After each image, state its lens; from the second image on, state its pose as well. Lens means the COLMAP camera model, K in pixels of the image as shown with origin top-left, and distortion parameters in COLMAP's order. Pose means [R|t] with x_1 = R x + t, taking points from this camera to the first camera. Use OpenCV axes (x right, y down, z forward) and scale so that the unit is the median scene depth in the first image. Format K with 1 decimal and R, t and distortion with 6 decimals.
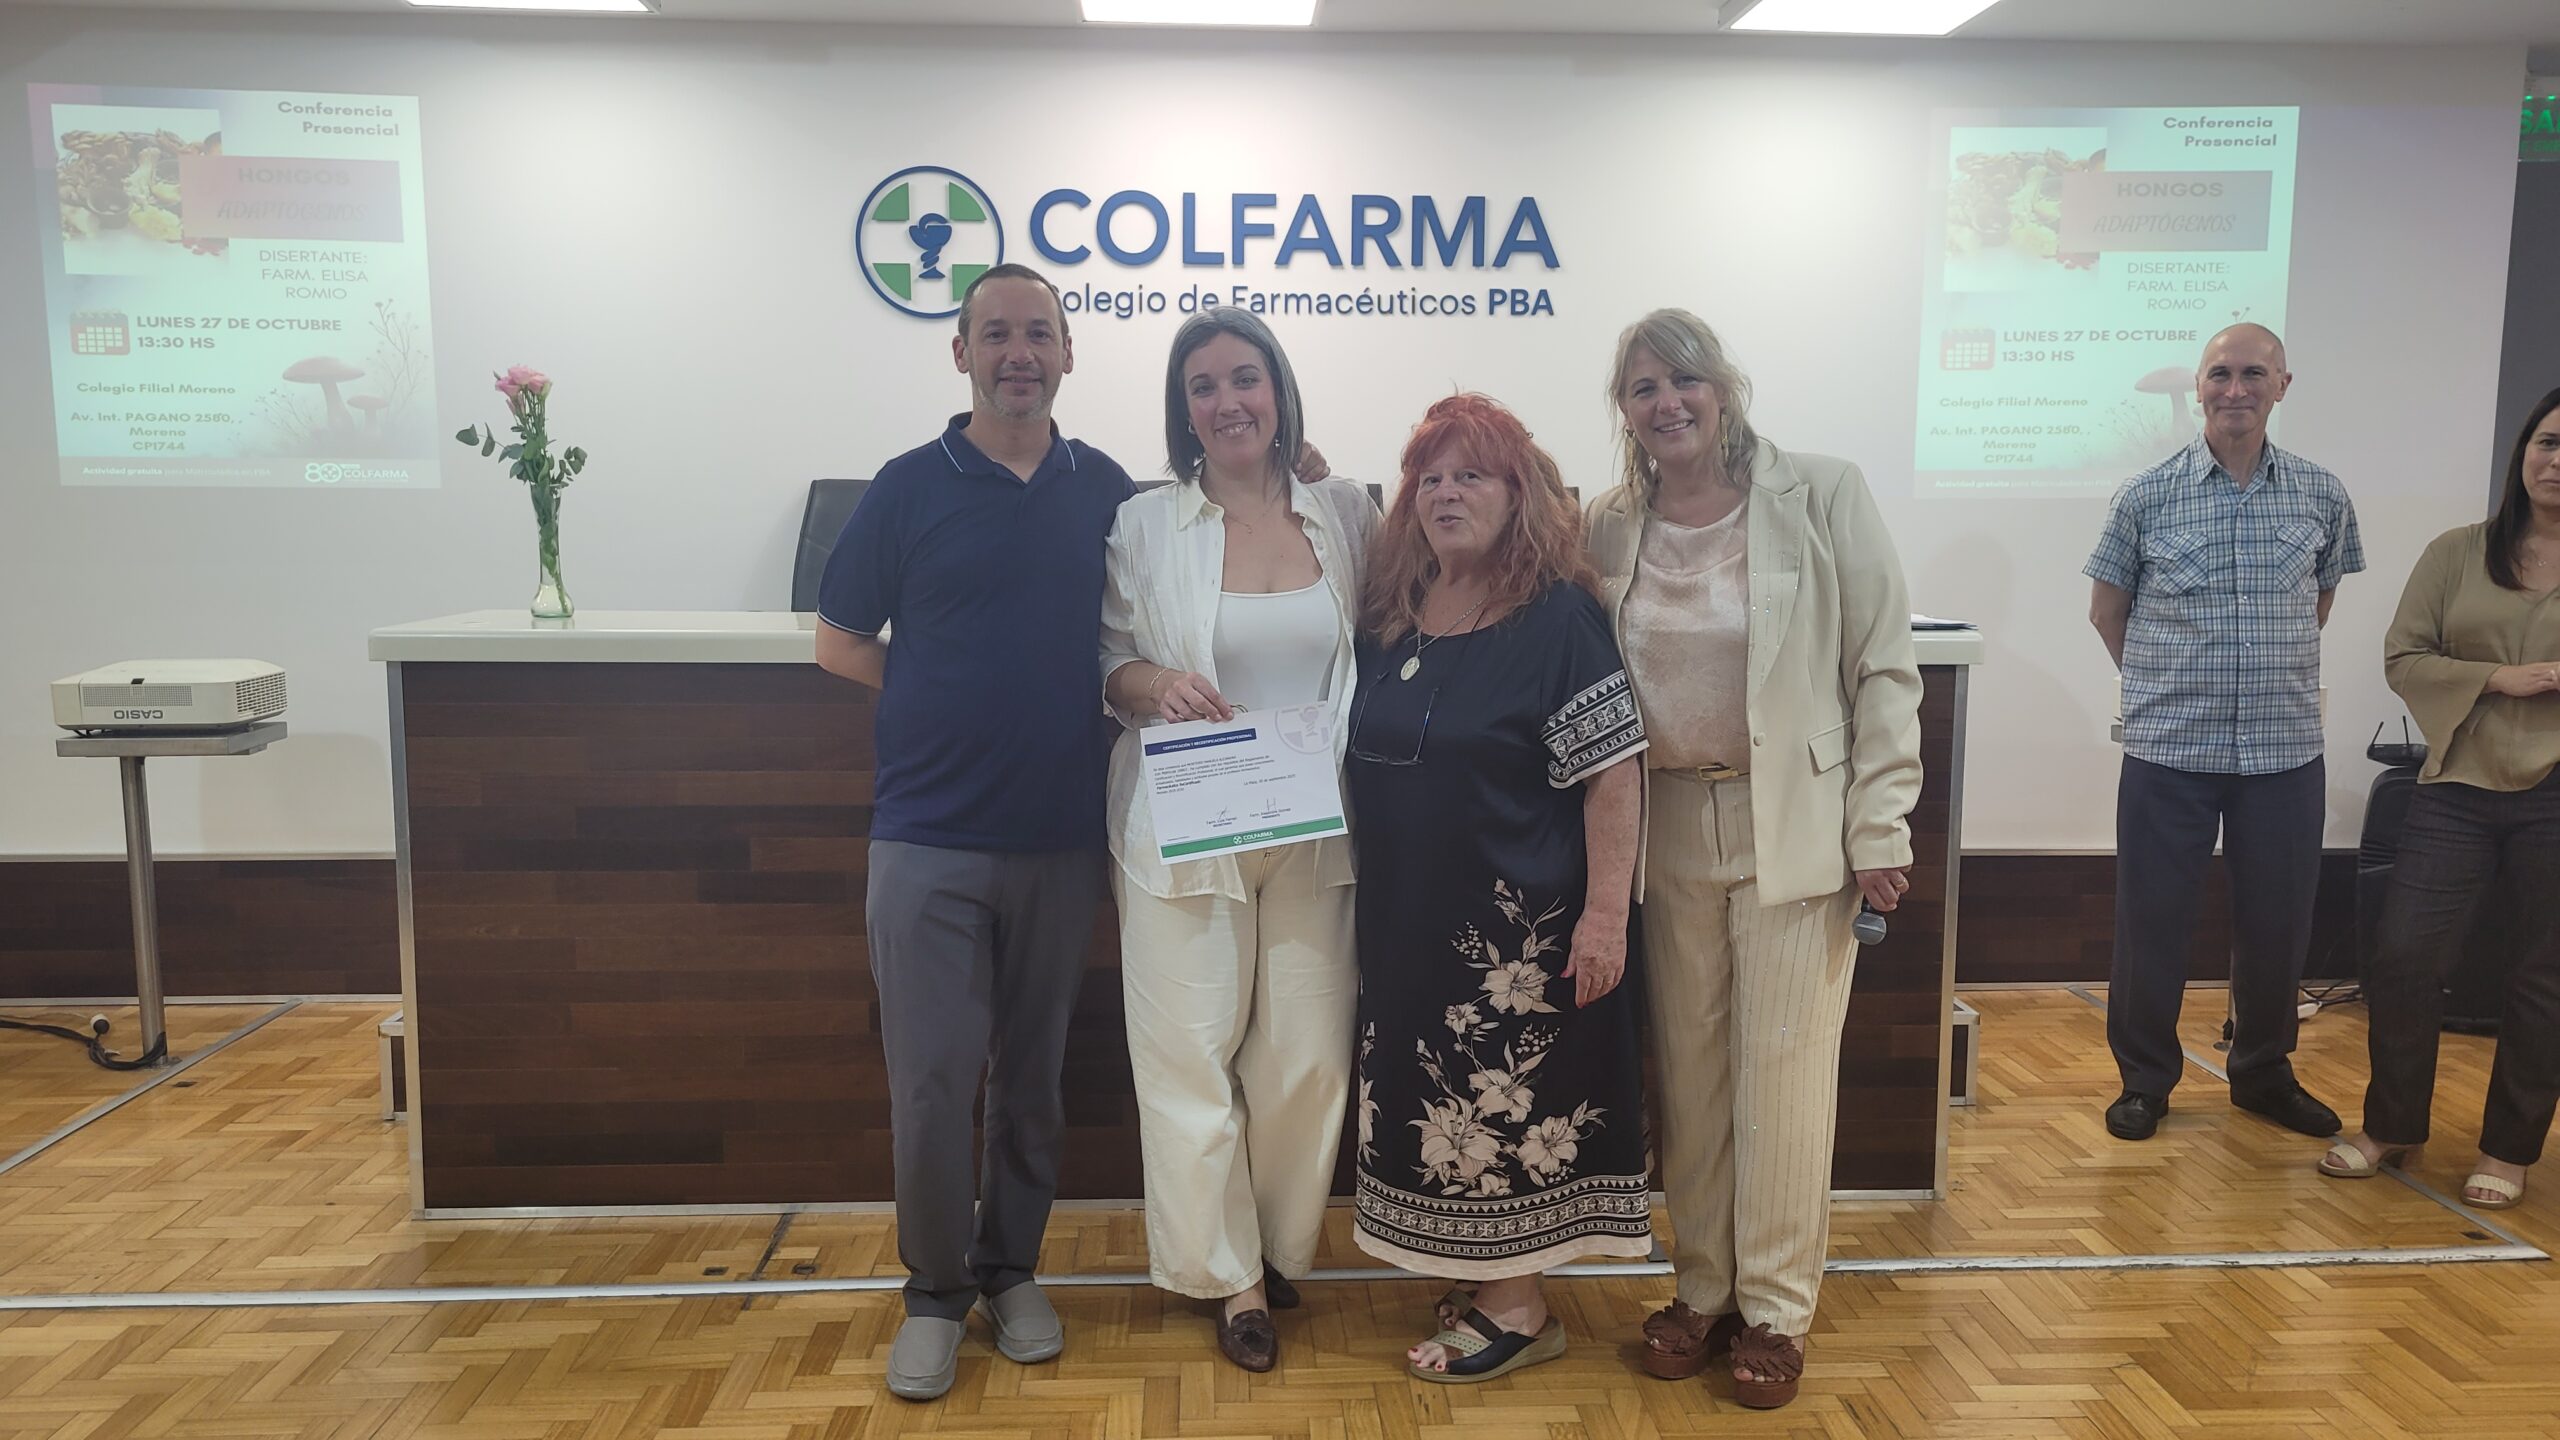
lens RADIAL K [[2123.4, 0, 1315.6], [0, 2123.4, 716.4], [0, 0, 1]] dist [0.055945, -0.059037]
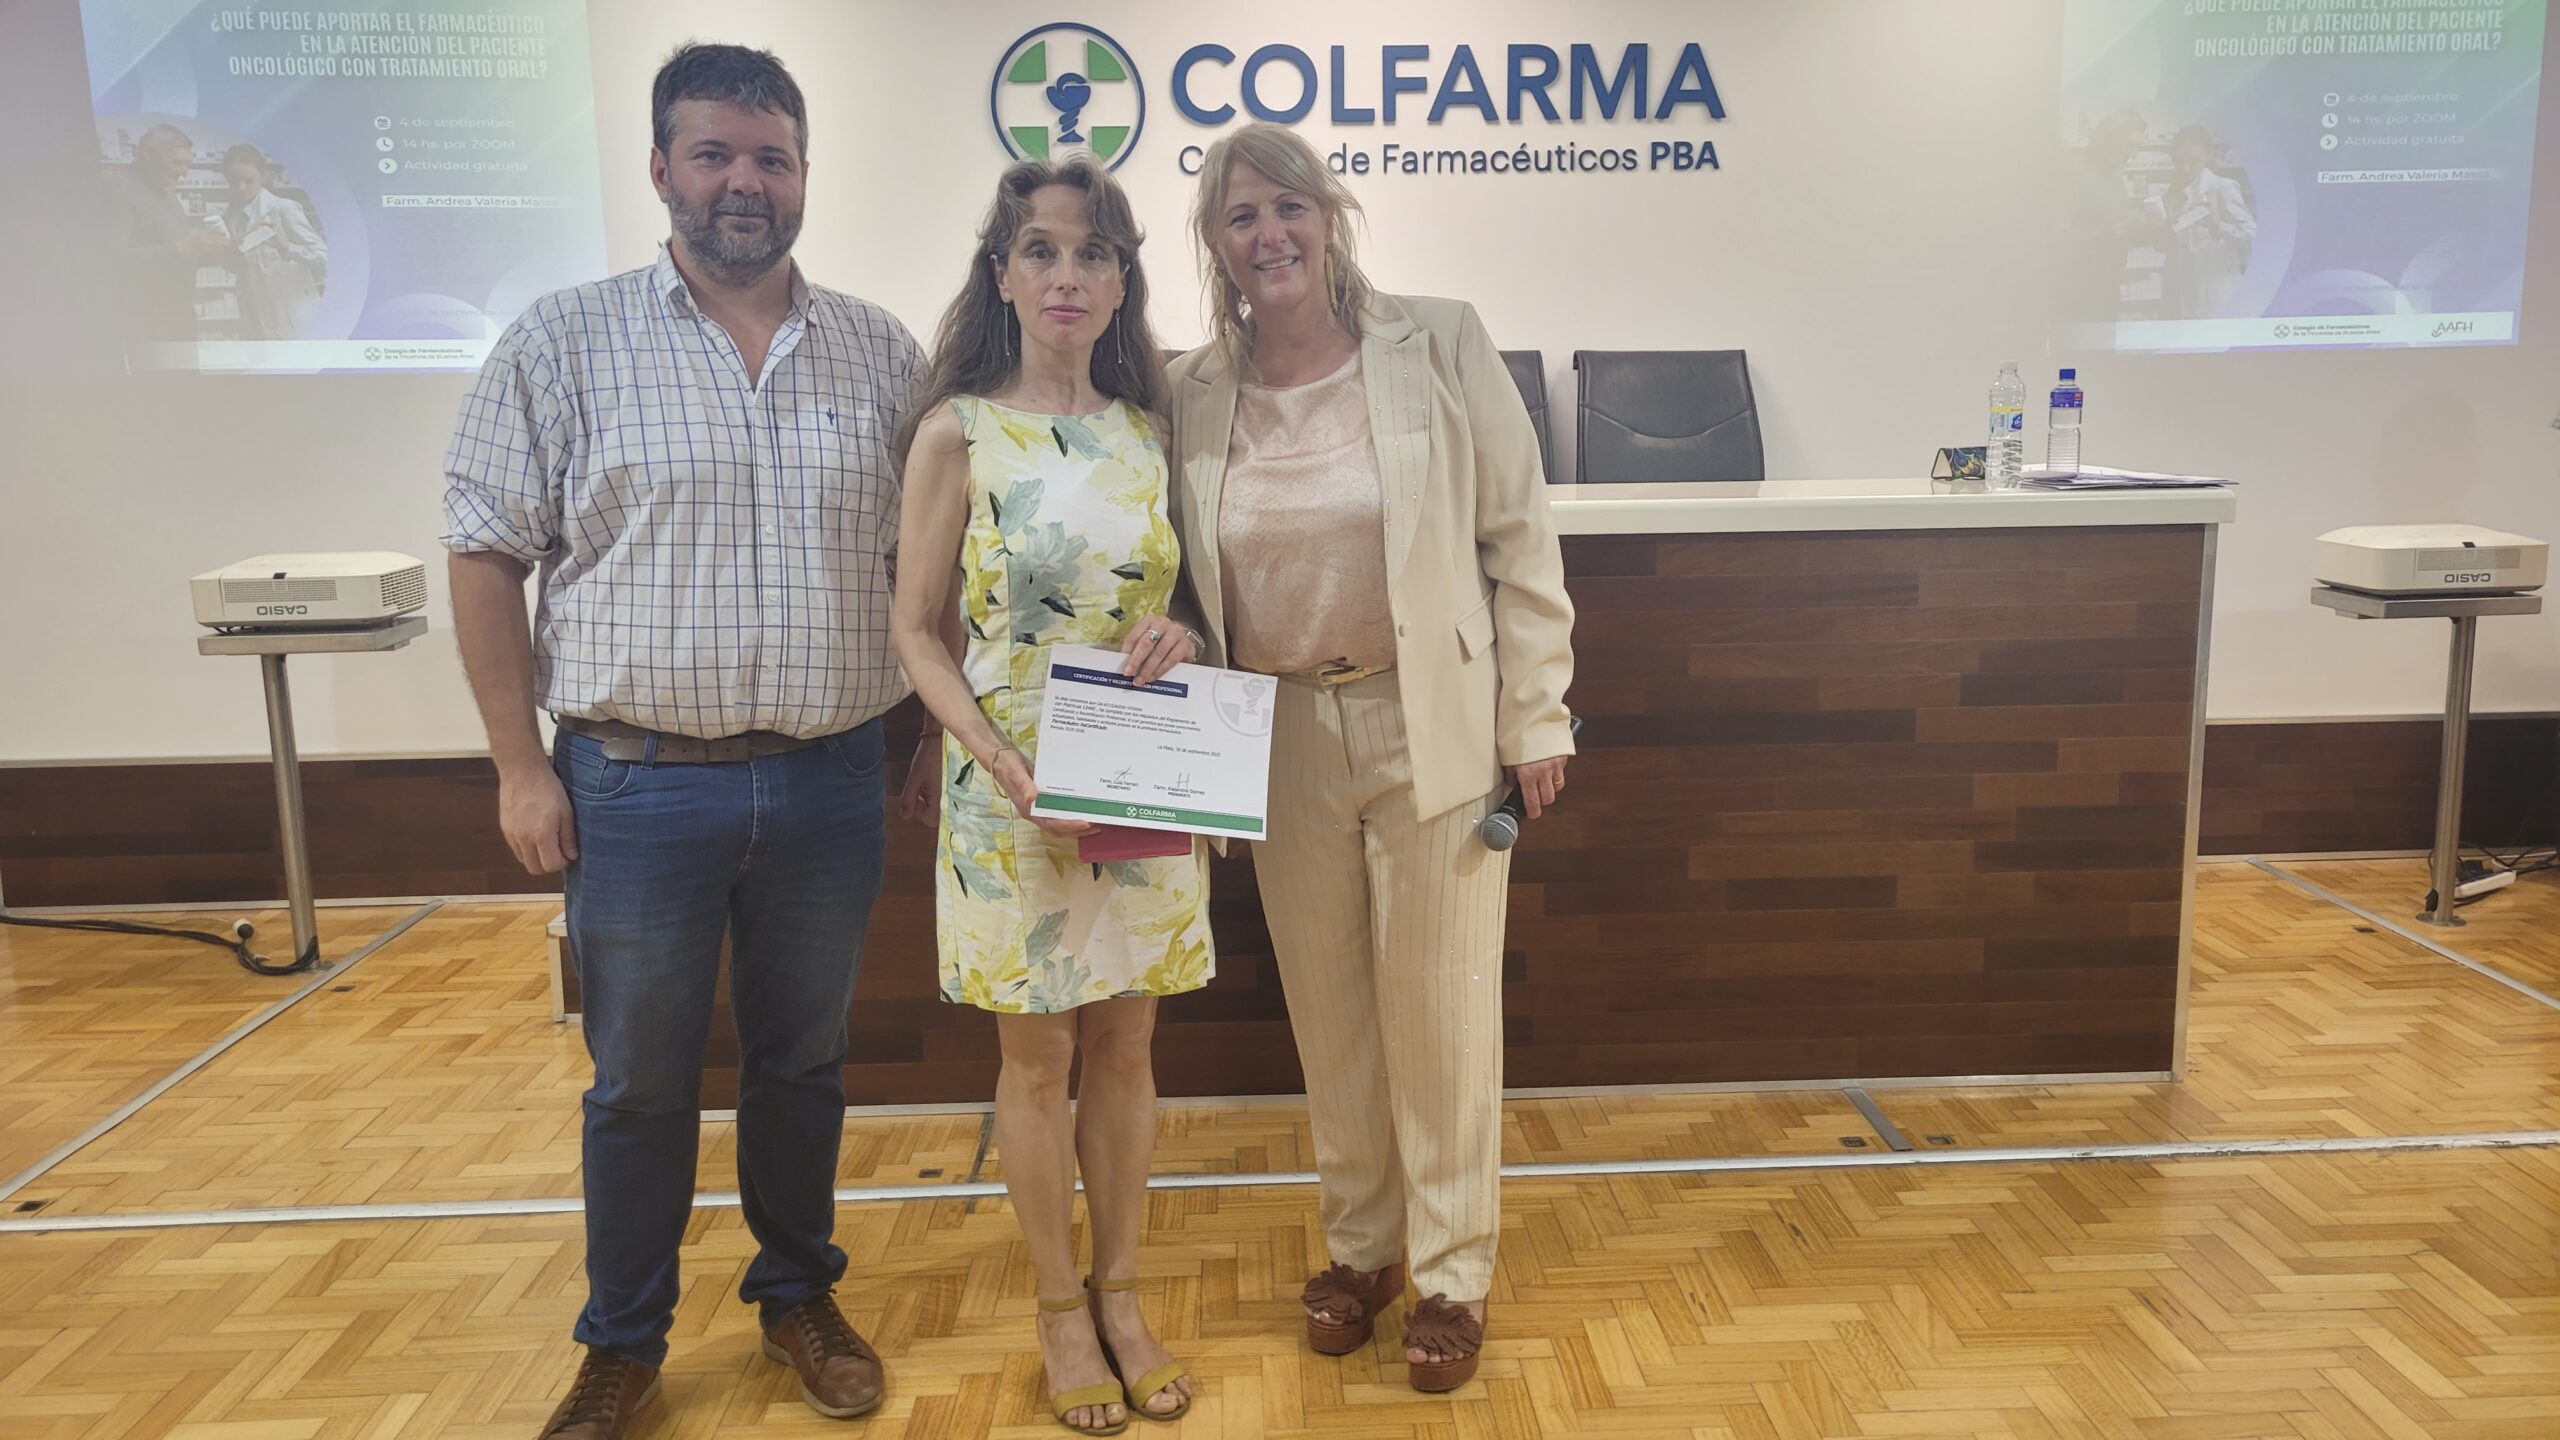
lens RADIAL K [[2123.1, 0, 1339.3], [0, 2123.1, 708.8], [0, 0, 1]] dist [0.057348, -0.058597]
pose [[0.999840, -0.016594, -0.006726, -0.060775], [0.016911, 0.998598, 0.050159, 0.002797], [0.005884, -0.050265, 0.998719, 0.033179]]
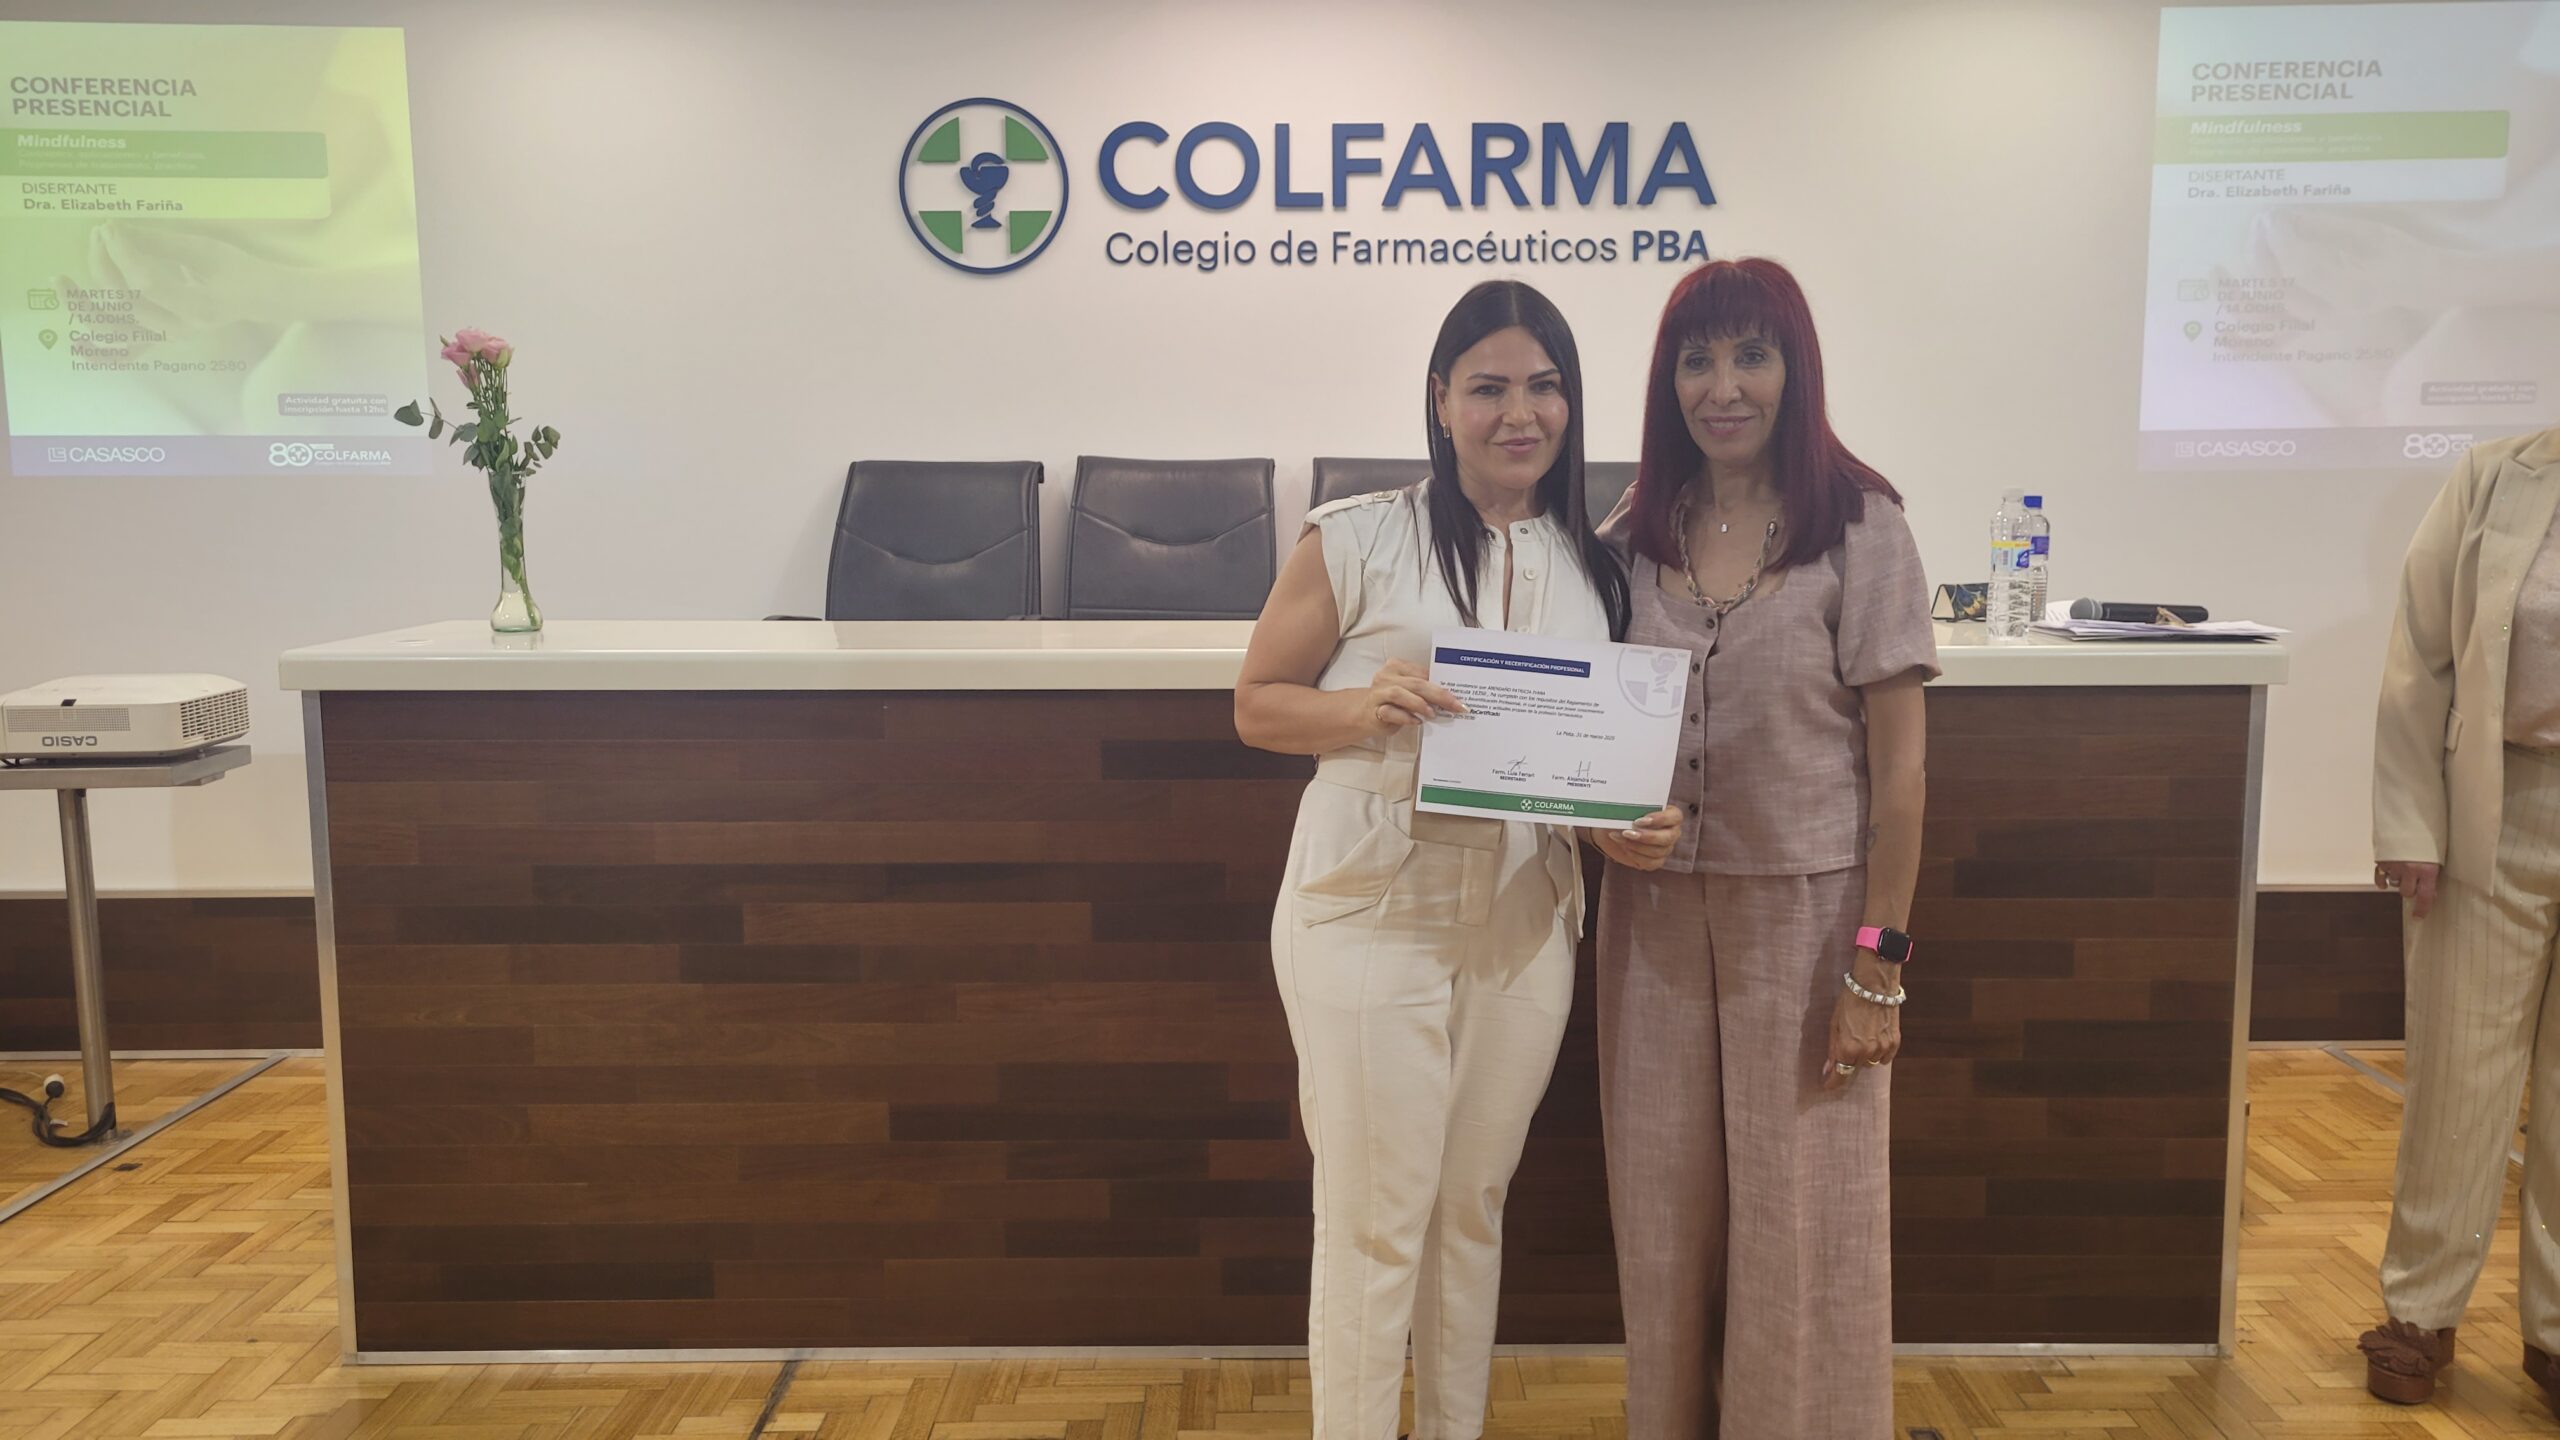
lens RADIAL K [[2144.5, 0, 1311.1], [0, 2144.5, 690.1], [0, 0, 1]] dist [0.055702, -0.066478]
pose [[0.998687, -0.003317, -0.051117, -0.004330], [0.003288, 0.999994, -0.000648, -0.017599], [0.051119, 0.000479, 0.998692, 0.141273]]
